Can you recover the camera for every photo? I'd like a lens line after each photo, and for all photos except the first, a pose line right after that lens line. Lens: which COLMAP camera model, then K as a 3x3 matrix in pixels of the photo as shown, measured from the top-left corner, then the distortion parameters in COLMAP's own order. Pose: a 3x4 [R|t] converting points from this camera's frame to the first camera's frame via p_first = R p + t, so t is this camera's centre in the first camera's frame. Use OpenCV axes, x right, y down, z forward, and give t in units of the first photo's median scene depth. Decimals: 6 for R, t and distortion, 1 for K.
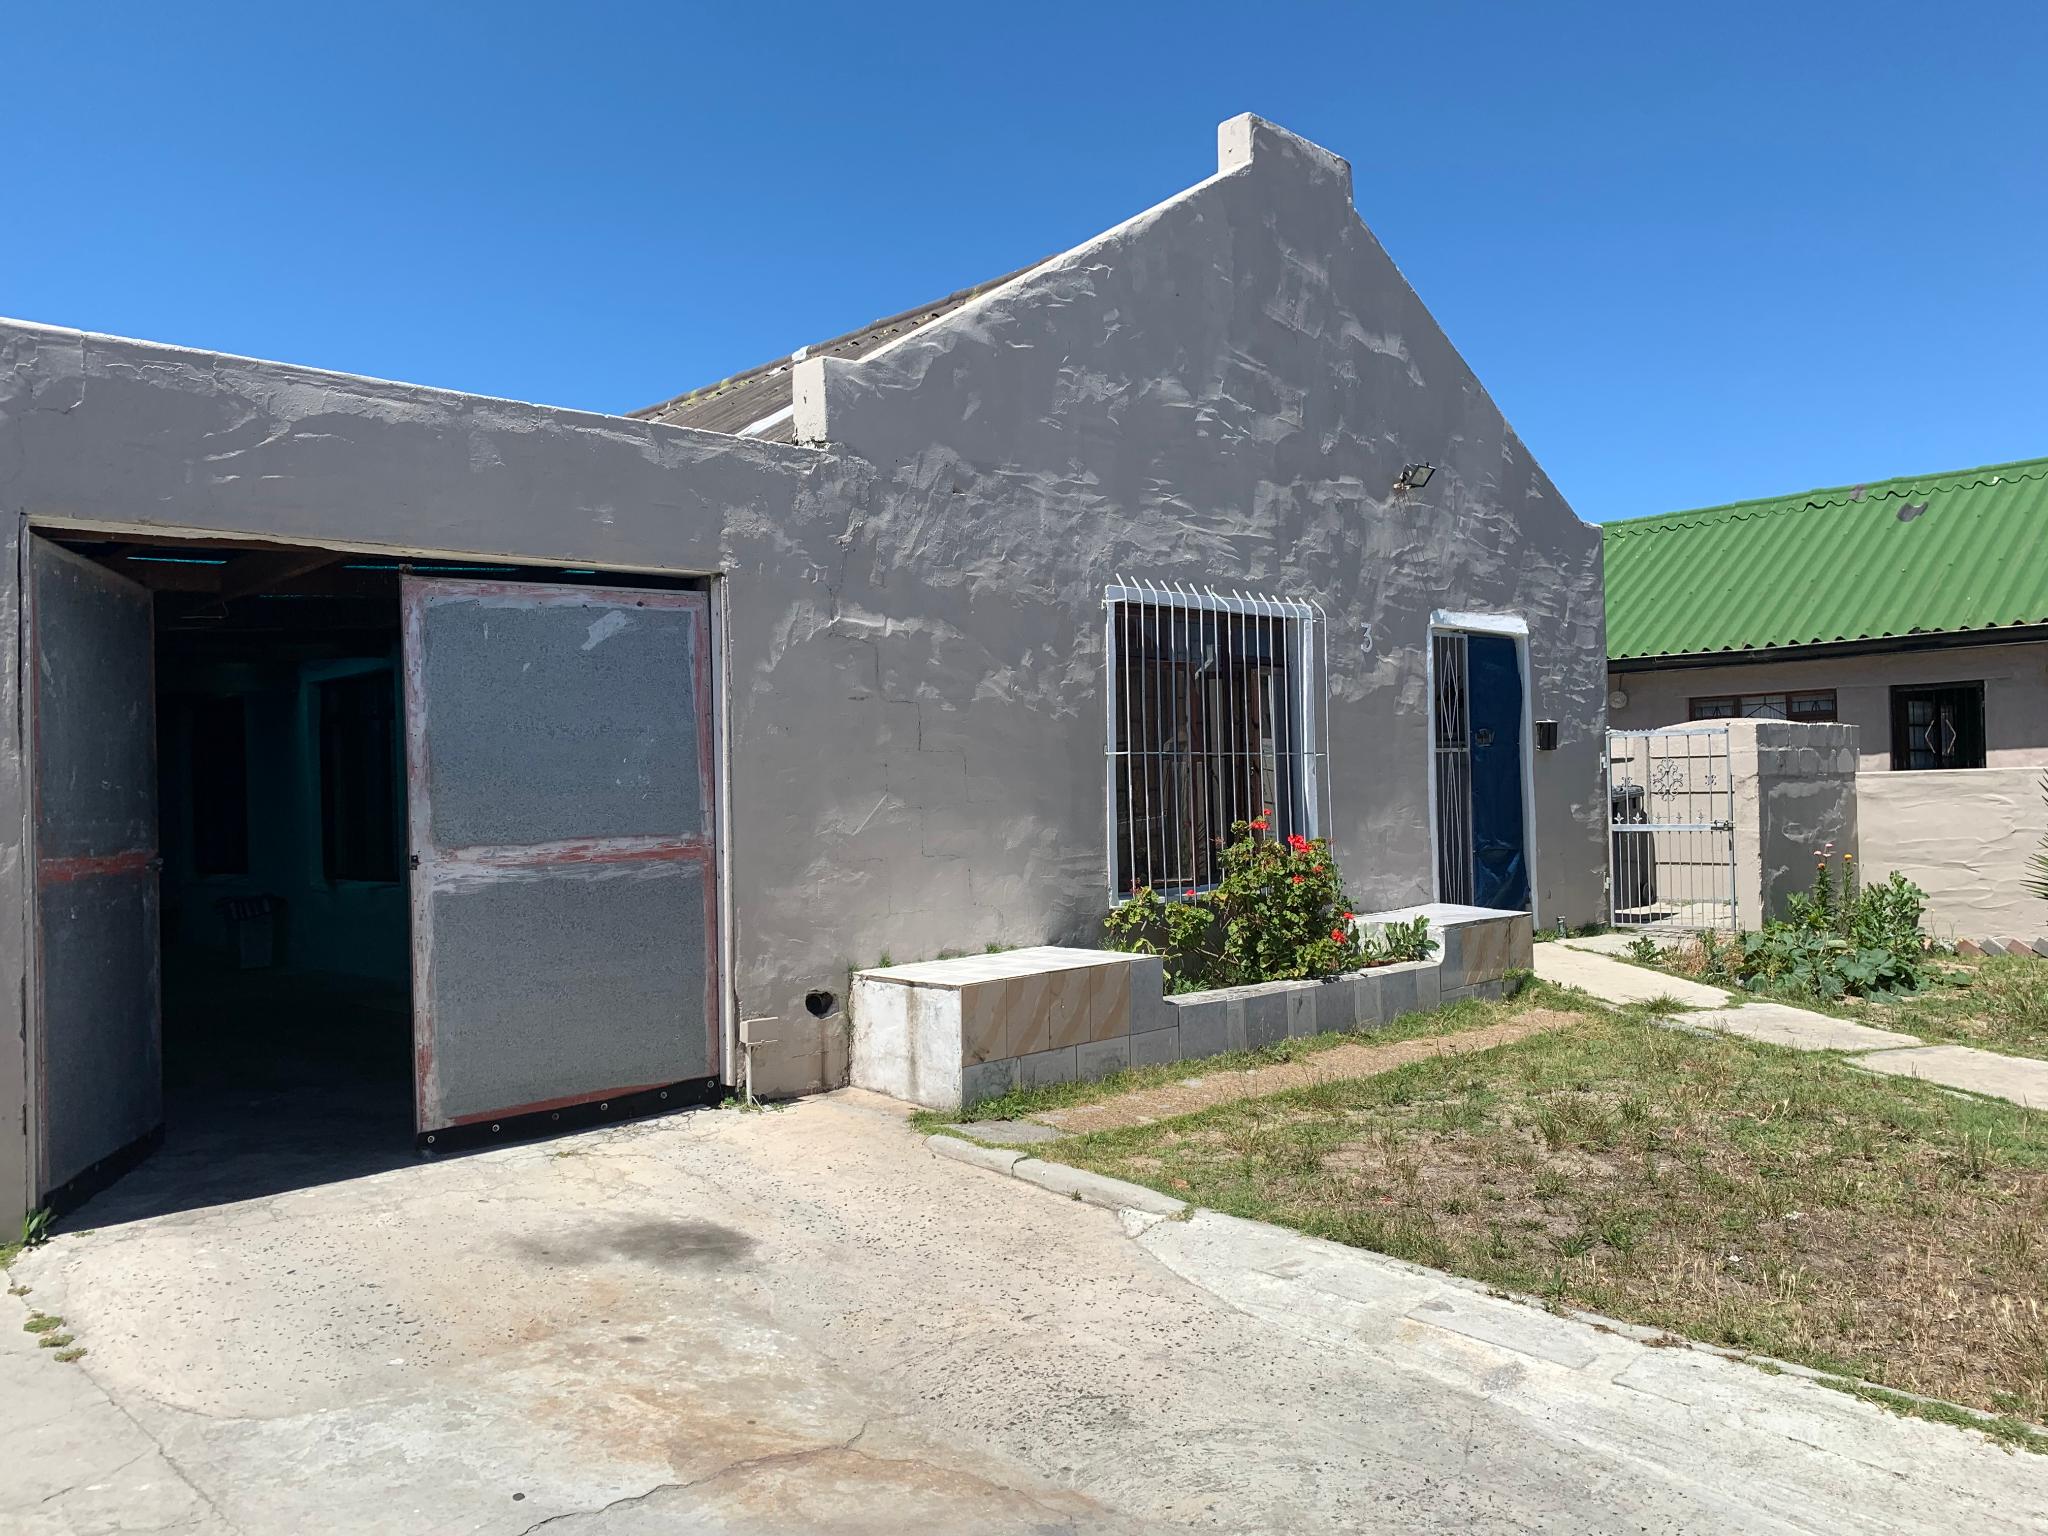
lens RADIAL K [[1584.4, 0, 1028.5], [0, 1584.4, 774.0], [0, 0, 1]] dist [0.186525, -0.368853]
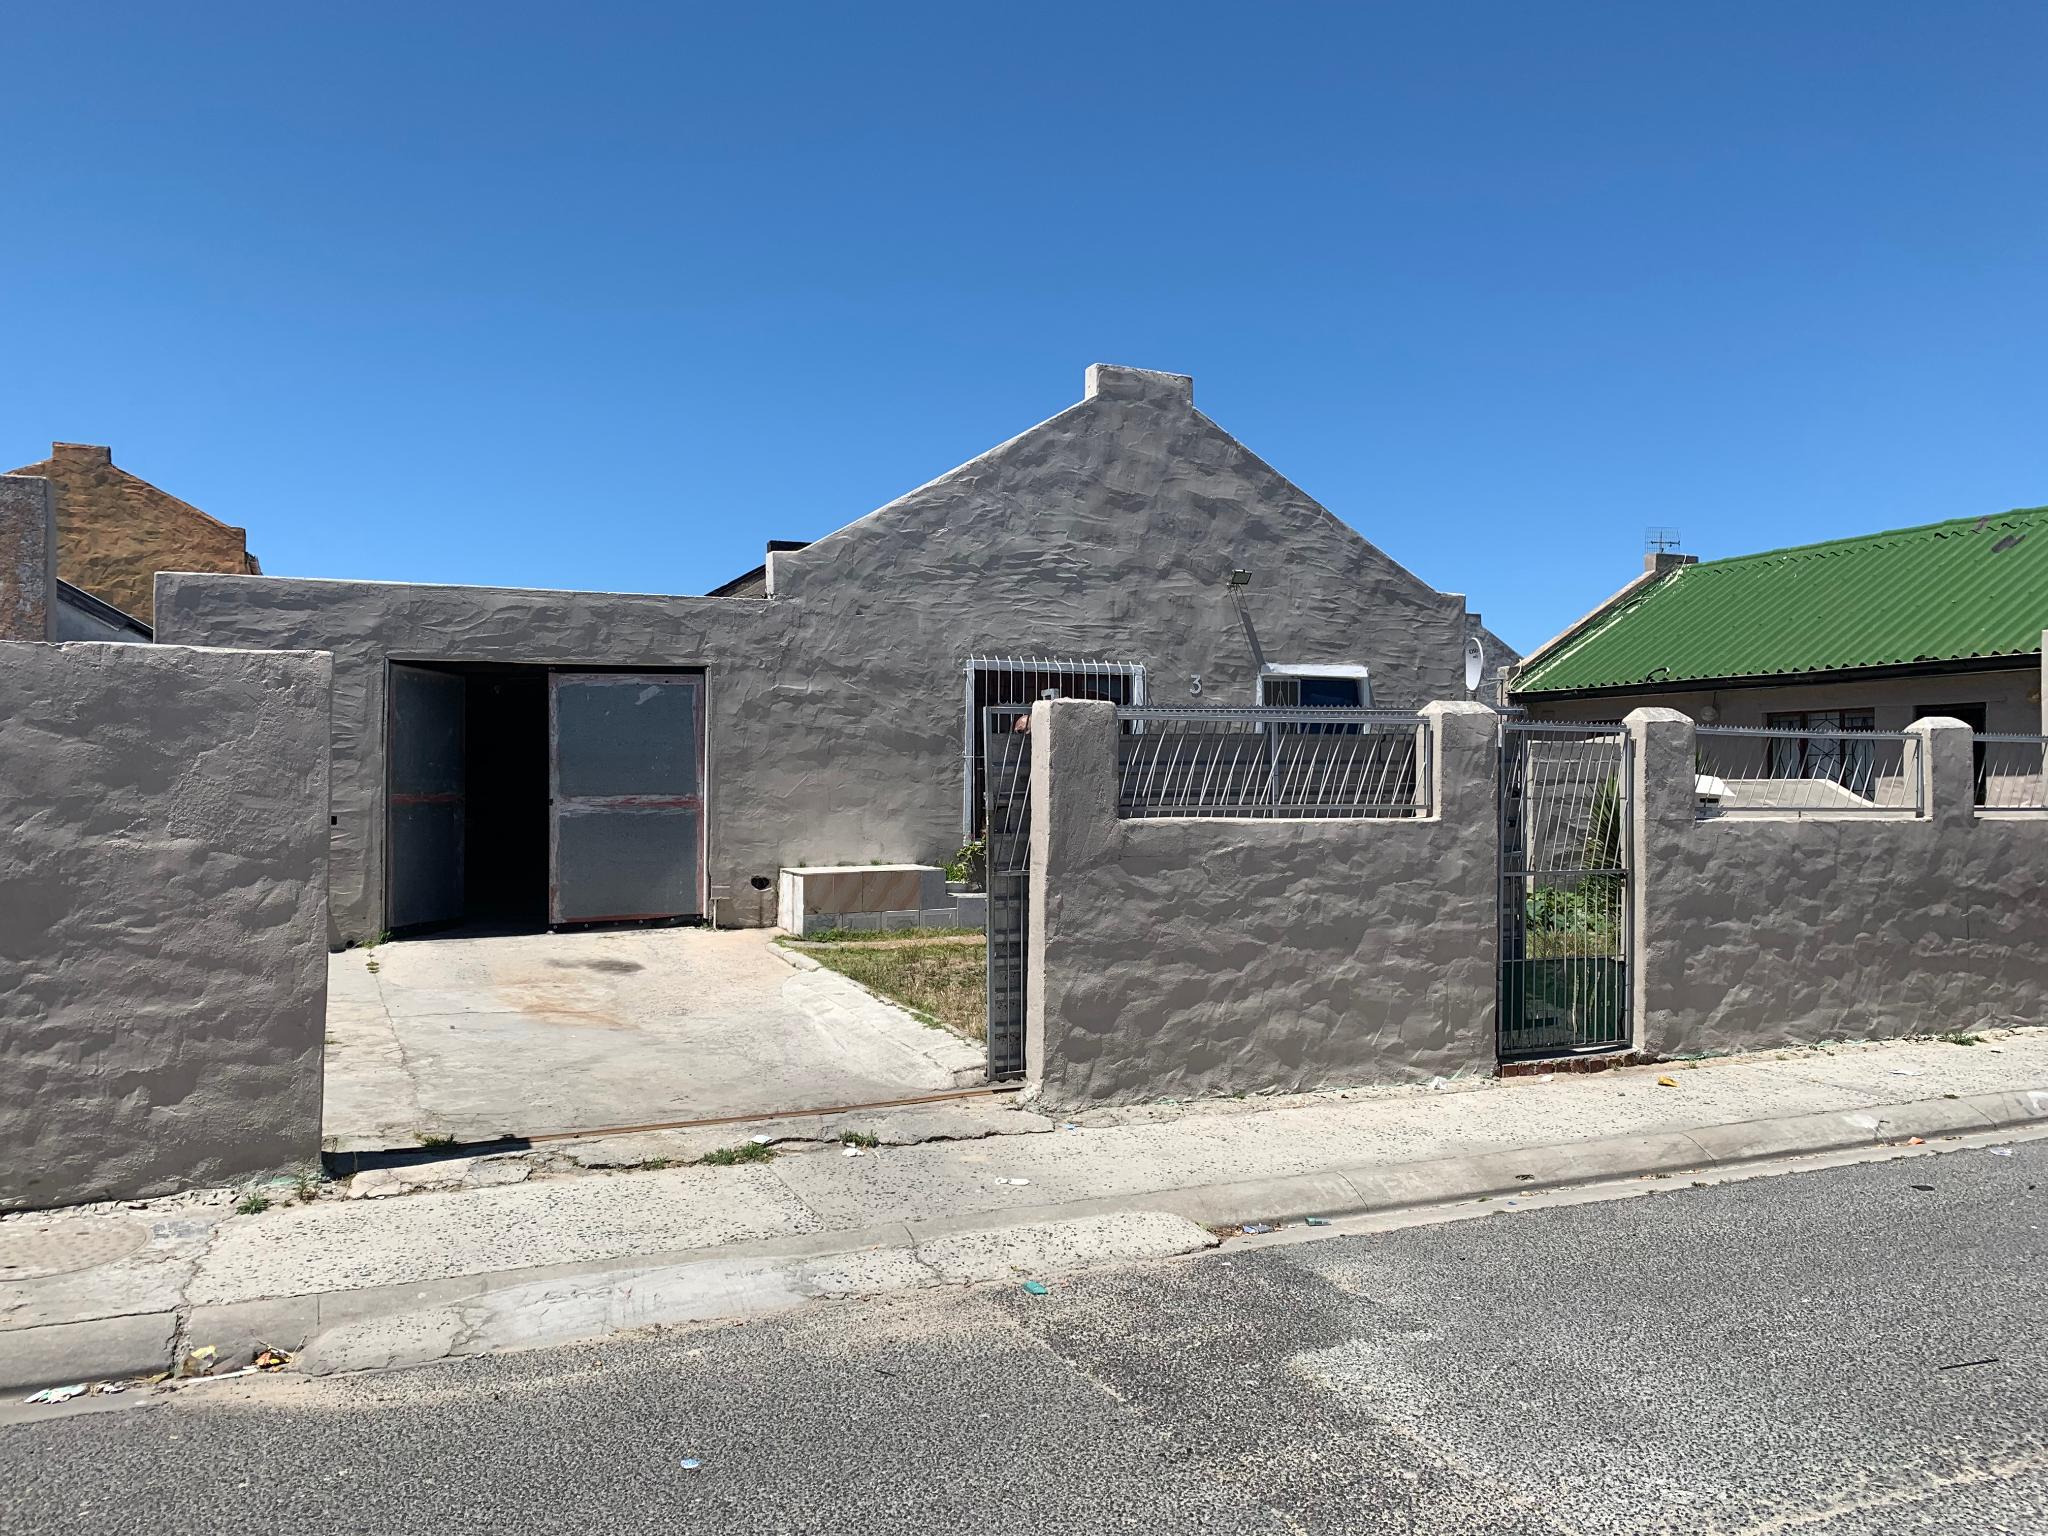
lens RADIAL K [[1567.0, 0, 993.3], [0, 1567.0, 771.7], [0, 0, 1]] dist [0.075569, -0.089926]
pose [[0.935495, 0.024555, -0.352485, 0.751154], [-0.020969, 0.999682, 0.013990, -0.023646], [0.352717, -0.005696, 0.935713, -0.648639]]
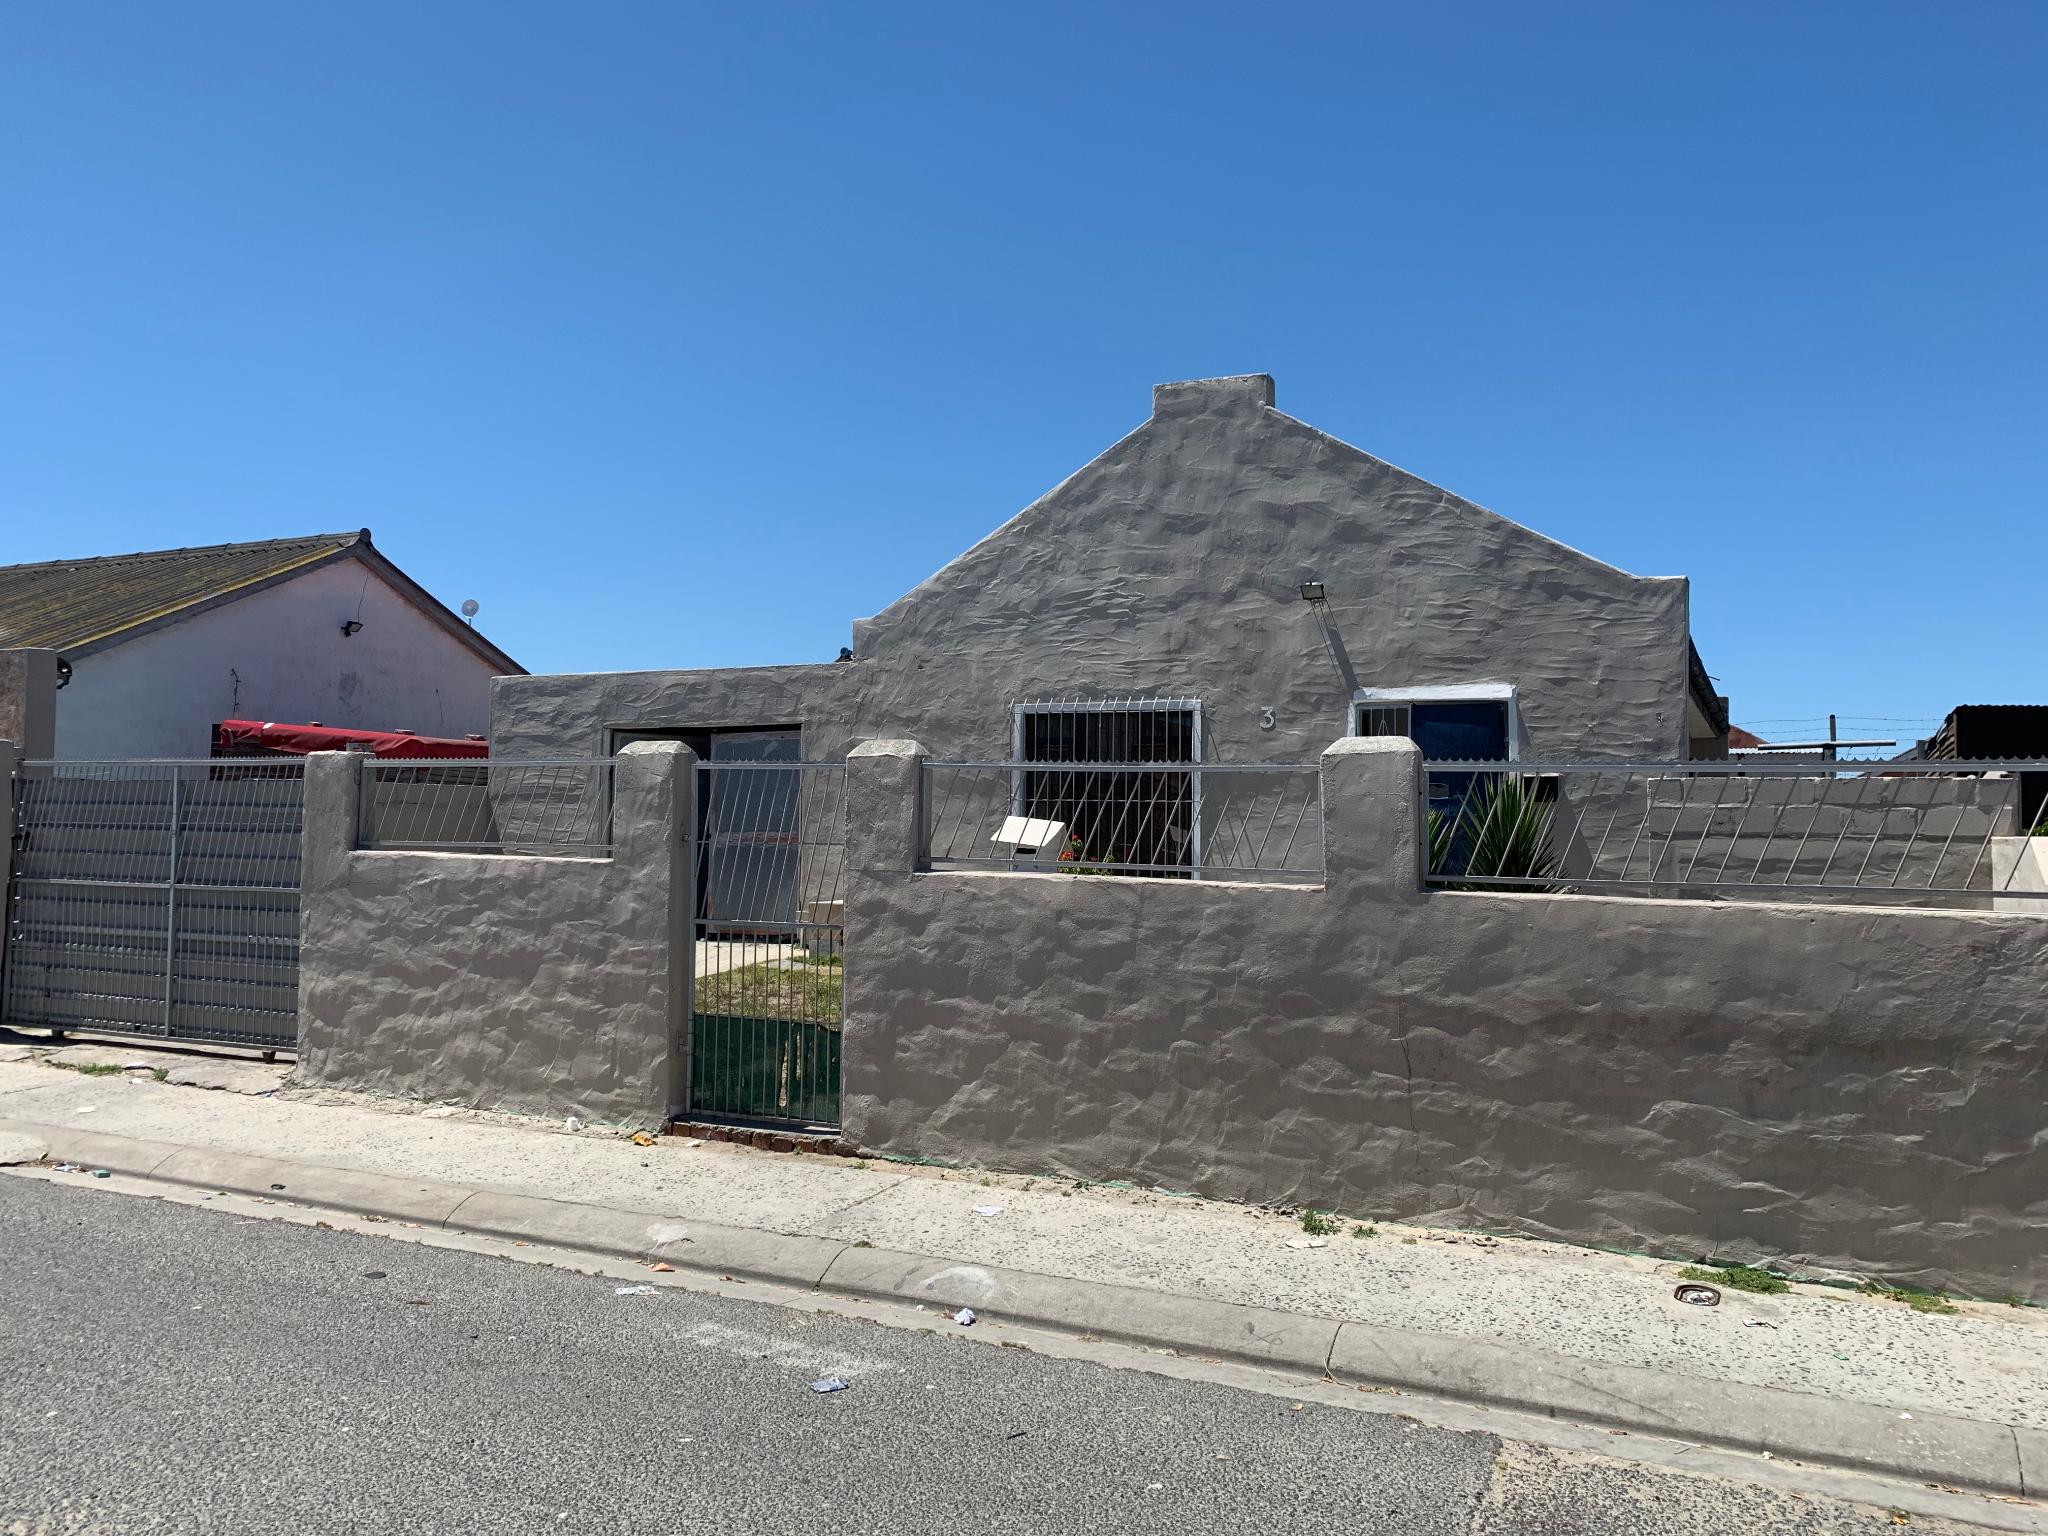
lens RADIAL K [[1560.0, 0, 1032.6], [0, 1560.0, 761.5], [0, 0, 1]] dist [0.090449, -0.075994]
pose [[0.323801, -0.004485, -0.946115, 1.873061], [-0.009910, 0.999918, -0.008132, -0.045823], [0.946073, 0.012009, 0.323729, 0.504620]]
